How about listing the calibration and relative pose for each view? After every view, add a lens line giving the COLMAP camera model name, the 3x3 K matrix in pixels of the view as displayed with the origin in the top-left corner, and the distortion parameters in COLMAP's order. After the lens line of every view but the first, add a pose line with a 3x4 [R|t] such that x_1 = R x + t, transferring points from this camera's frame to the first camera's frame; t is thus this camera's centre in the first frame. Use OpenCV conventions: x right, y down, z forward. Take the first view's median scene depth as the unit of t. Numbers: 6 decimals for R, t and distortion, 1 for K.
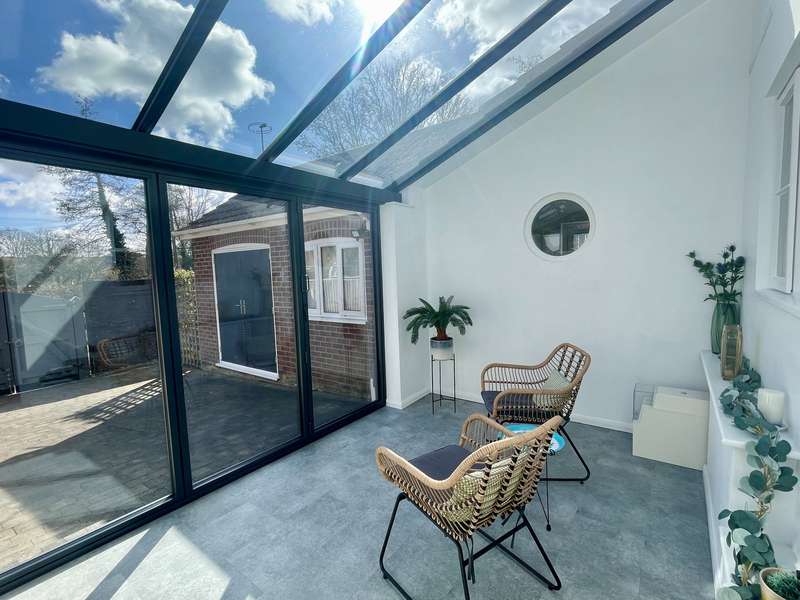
lens RADIAL K [[376.5, 0, 397.9], [0, 376.5, 303.2], [0, 0, 1]] dist [0.001103, 0.000801]
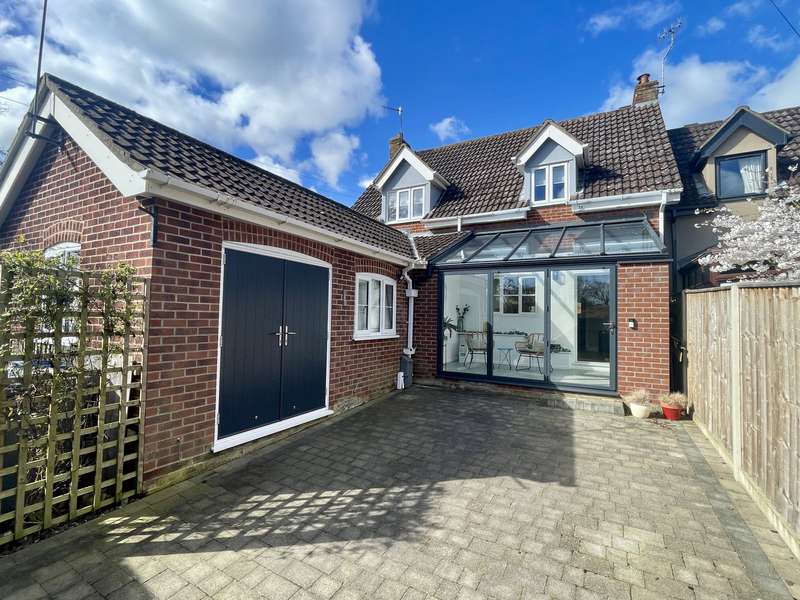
lens RADIAL K [[376.5, 0, 397.9], [0, 376.5, 303.2], [0, 0, 1]] dist [0.001103, 0.000801]
pose [[-0.134174, 0.060381, 0.989117, -1.419131], [0.067683, 0.996369, -0.051642, -0.000743], [-0.988644, 0.060018, -0.137774, 1.081462]]
